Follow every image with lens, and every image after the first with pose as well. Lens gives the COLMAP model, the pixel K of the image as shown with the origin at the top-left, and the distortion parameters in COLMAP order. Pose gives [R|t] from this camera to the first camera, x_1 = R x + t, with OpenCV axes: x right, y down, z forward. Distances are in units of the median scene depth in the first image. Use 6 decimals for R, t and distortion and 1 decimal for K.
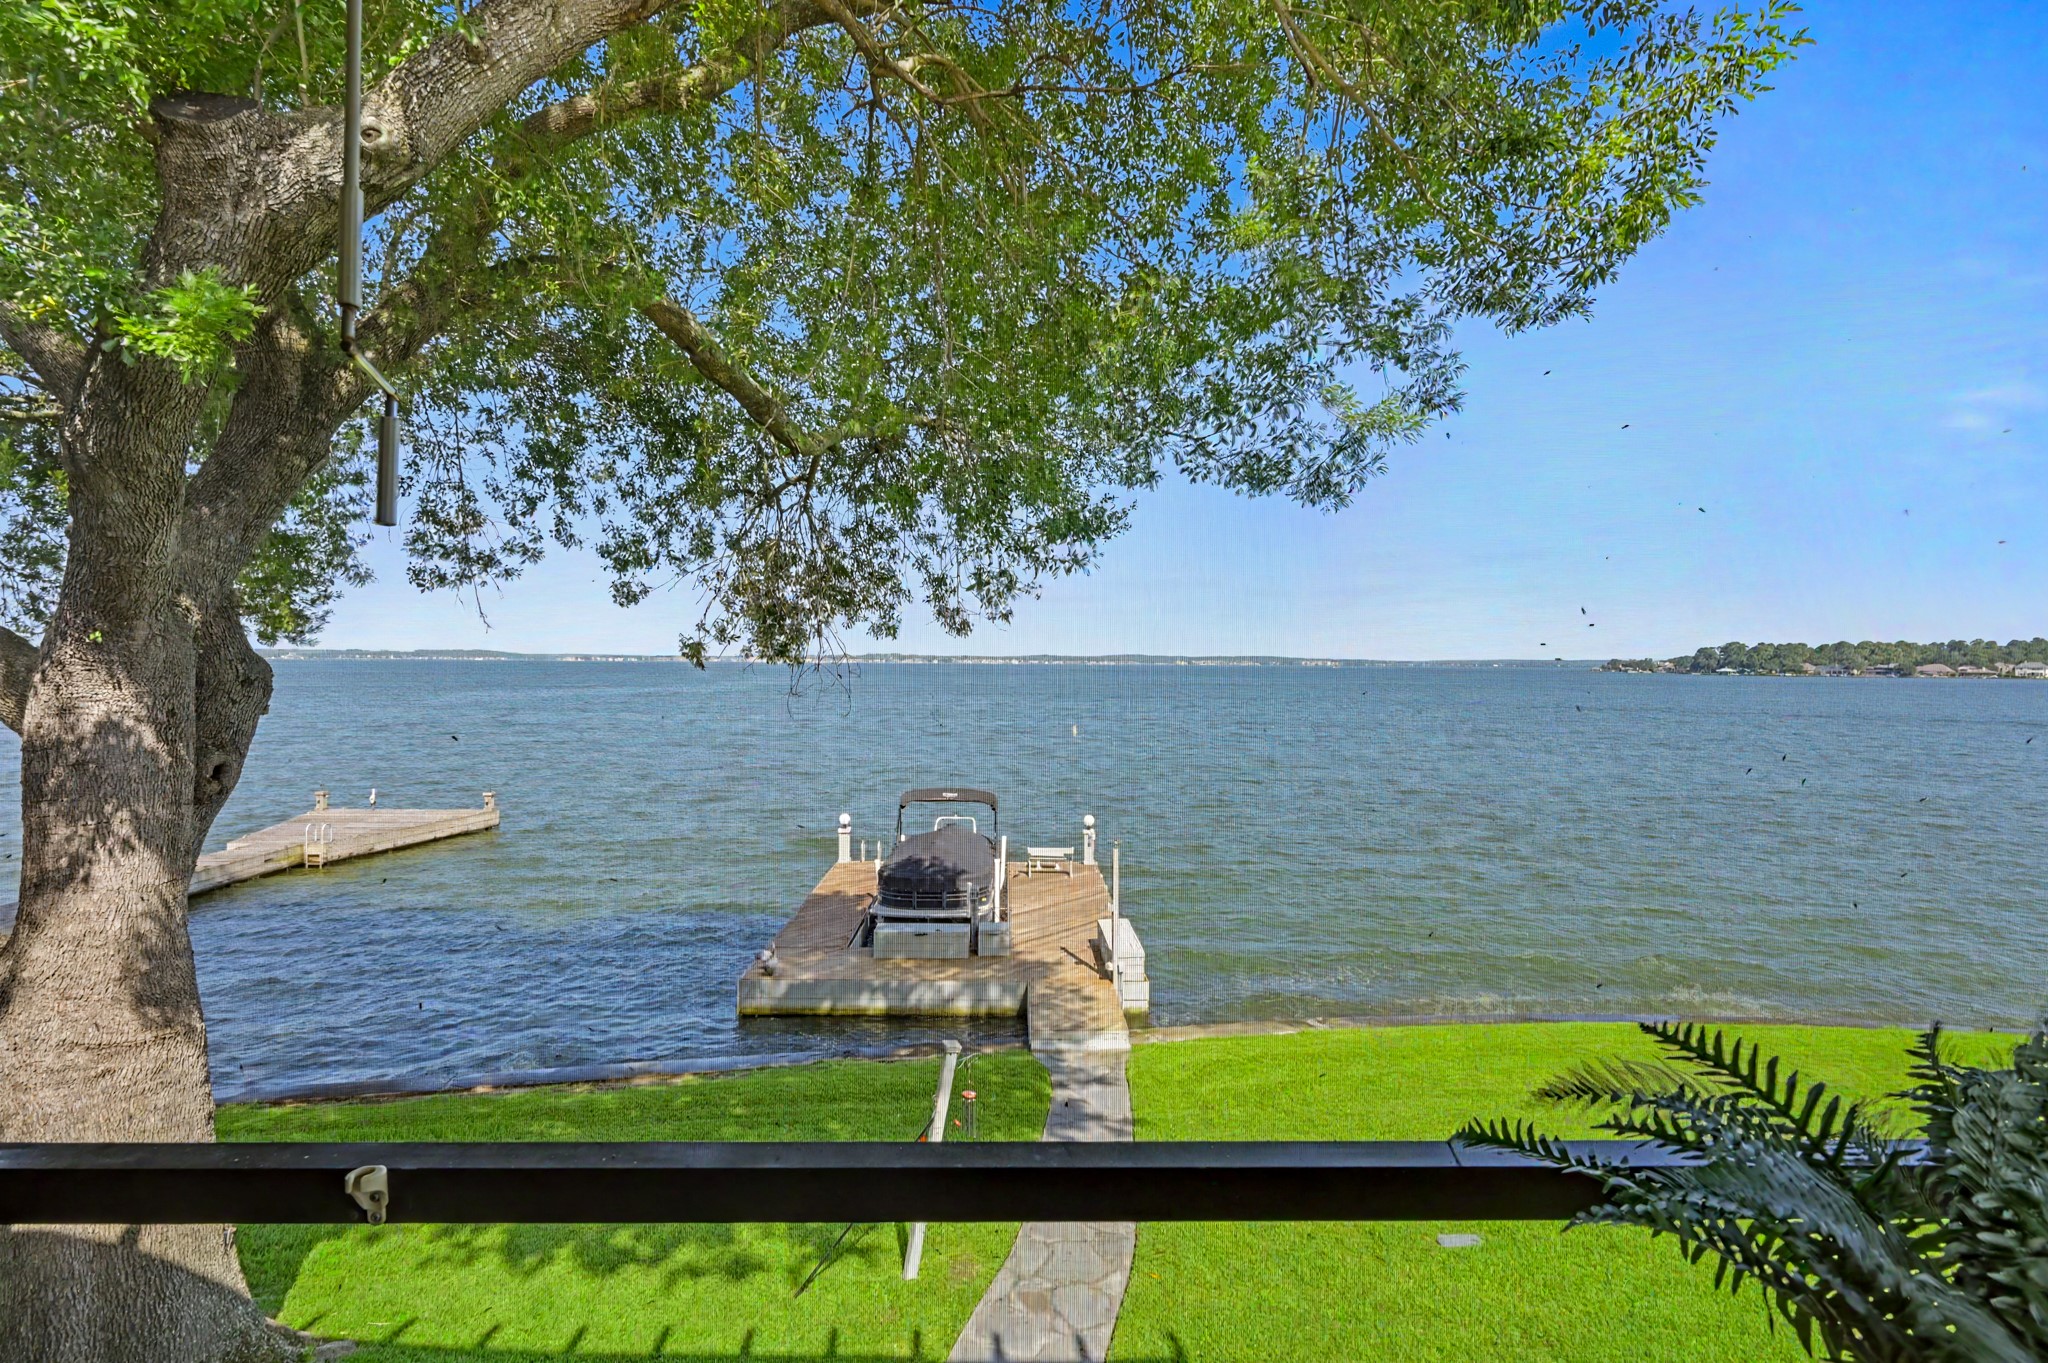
lens RADIAL K [[1001.9, 0, 1017.9], [0, 1001.9, 669.7], [0, 0, 1]] dist [-0.002003, 0.044109]
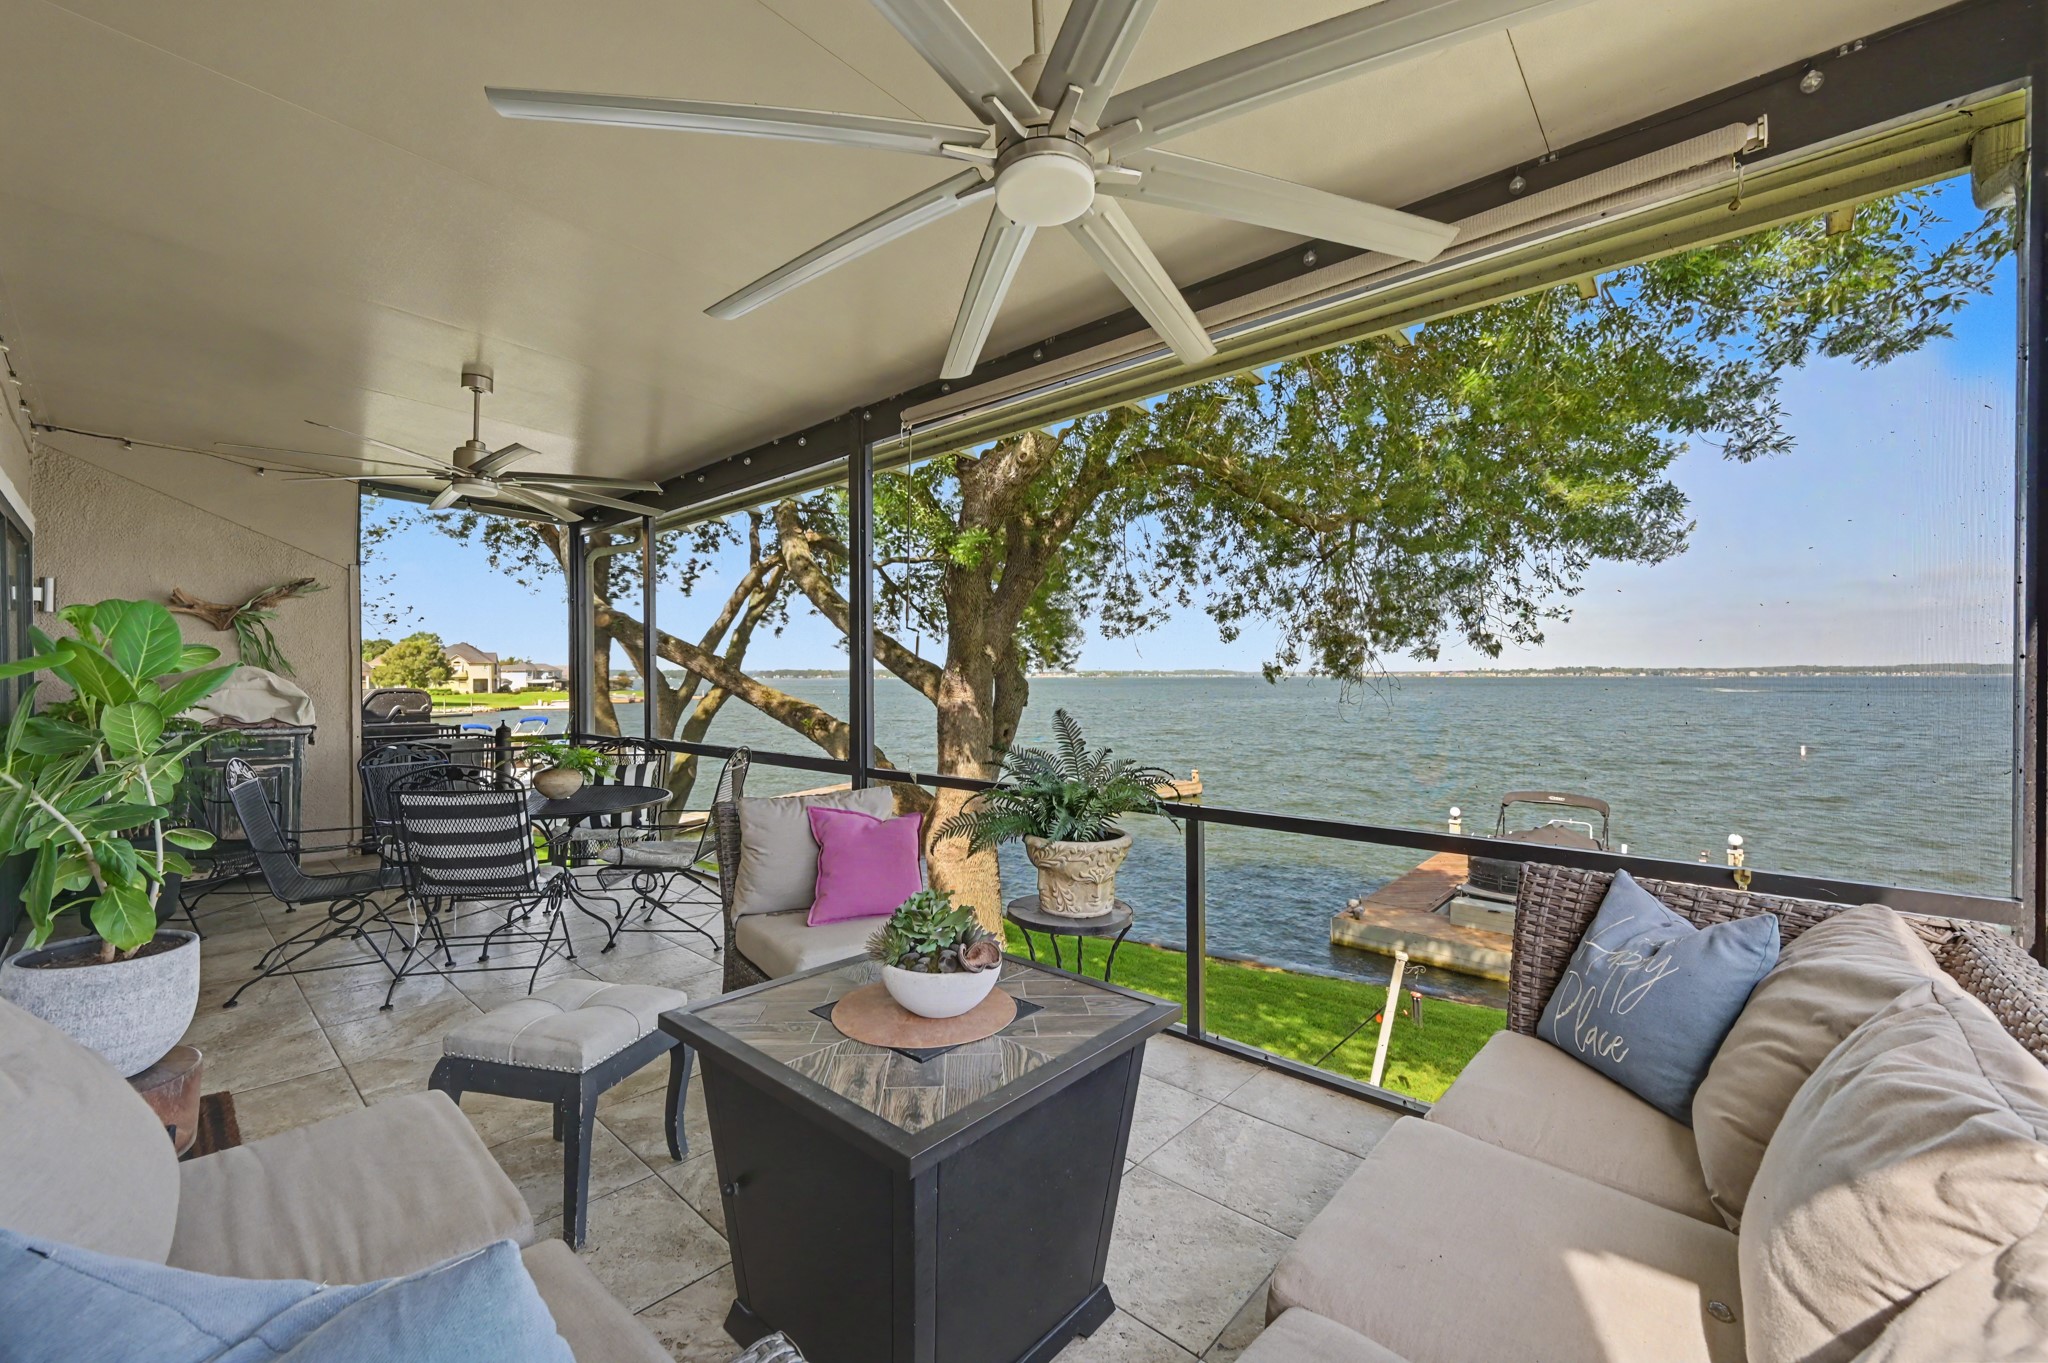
lens RADIAL K [[817.1, 0, 1024.0], [0, 817.1, 681.5], [0, 0, 1]] dist [-0.000201, -0.000007]
pose [[0.746463, -0.003691, -0.665416, 0.201843], [-0.000551, 0.999981, -0.006165, 0.003331], [0.665426, 0.004968, 0.746447, -0.126746]]
